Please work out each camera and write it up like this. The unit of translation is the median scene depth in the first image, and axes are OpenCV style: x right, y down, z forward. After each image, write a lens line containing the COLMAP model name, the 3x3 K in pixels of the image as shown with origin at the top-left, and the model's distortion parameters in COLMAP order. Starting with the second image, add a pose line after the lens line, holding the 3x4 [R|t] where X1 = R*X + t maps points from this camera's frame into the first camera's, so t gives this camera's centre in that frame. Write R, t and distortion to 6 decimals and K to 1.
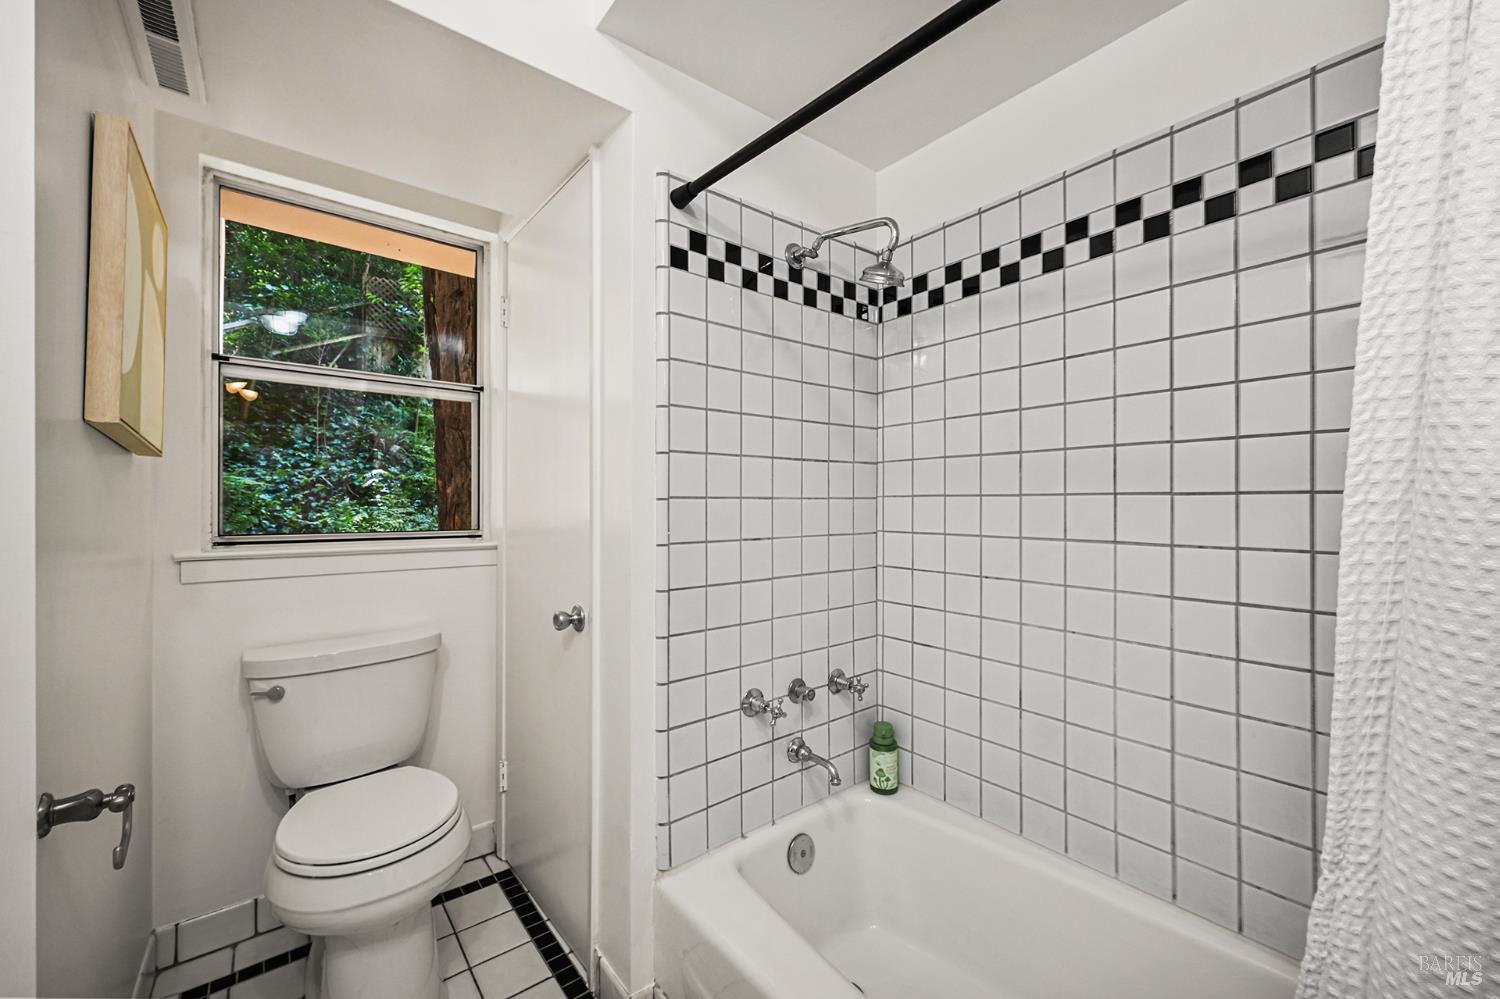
lens RADIAL K [[595.1, 0, 747.1], [0, 595.1, 501.3], [0, 0, 1]] dist [0.000283, -0.000573]
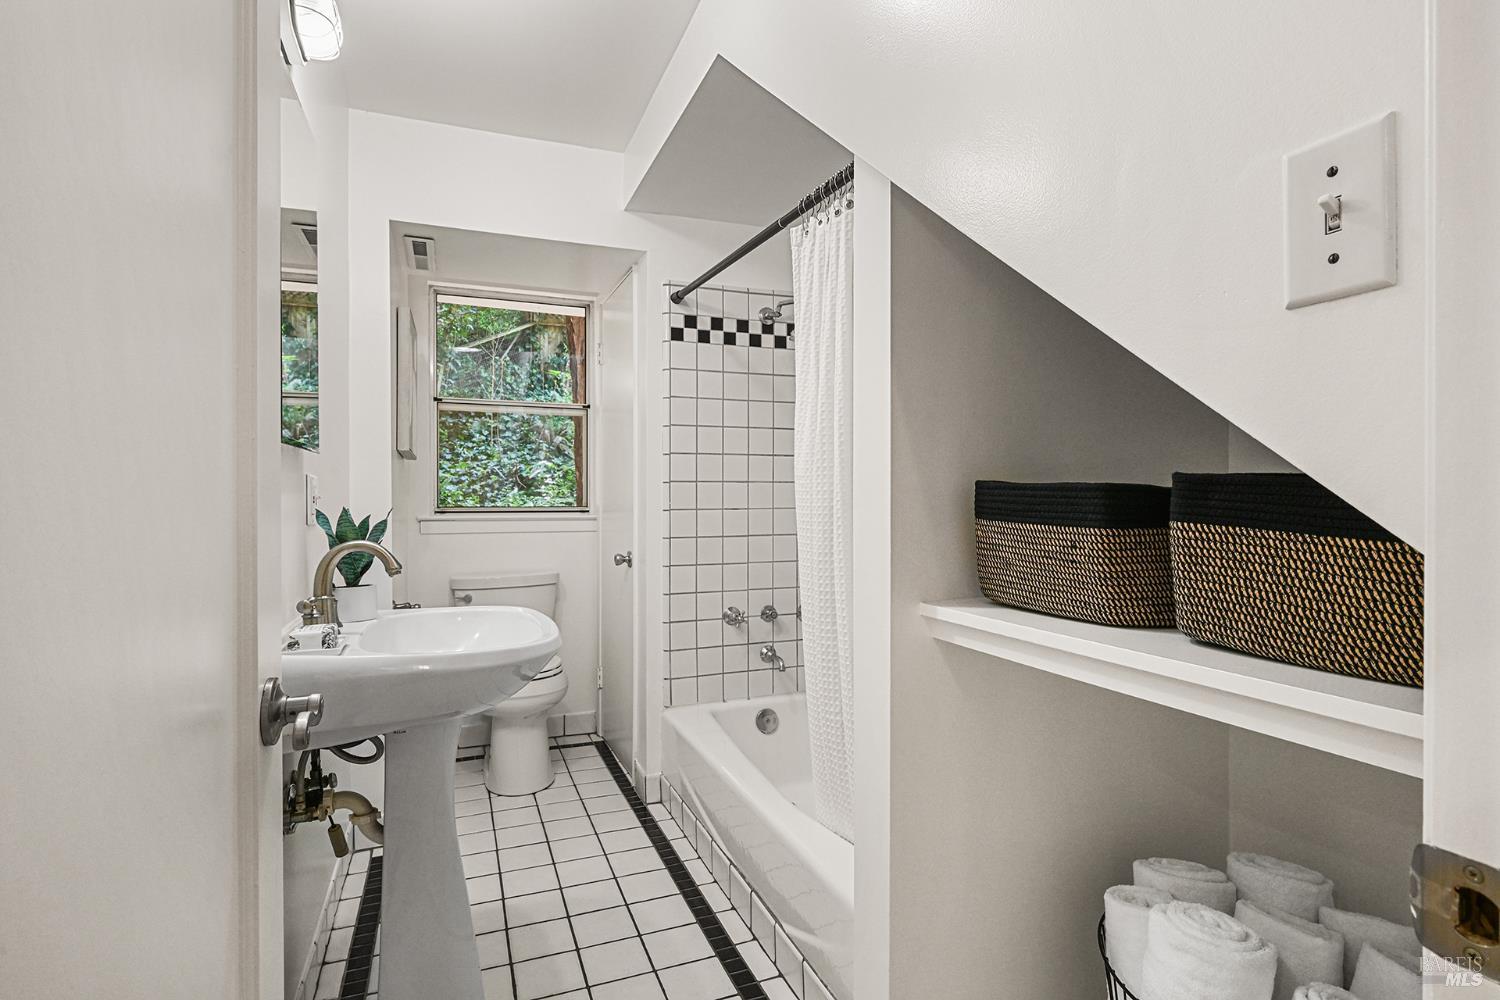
lens RADIAL K [[763.8, 0, 752.3], [0, 763.8, 495.6], [0, 0, 1]] dist [-0.002563, 0.000053]
pose [[0.955658, -0.001913, -0.294474, 0.575036], [0.002719, 0.999994, 0.002328, 0.023195], [0.294468, -0.003026, 0.955657, -0.772523]]
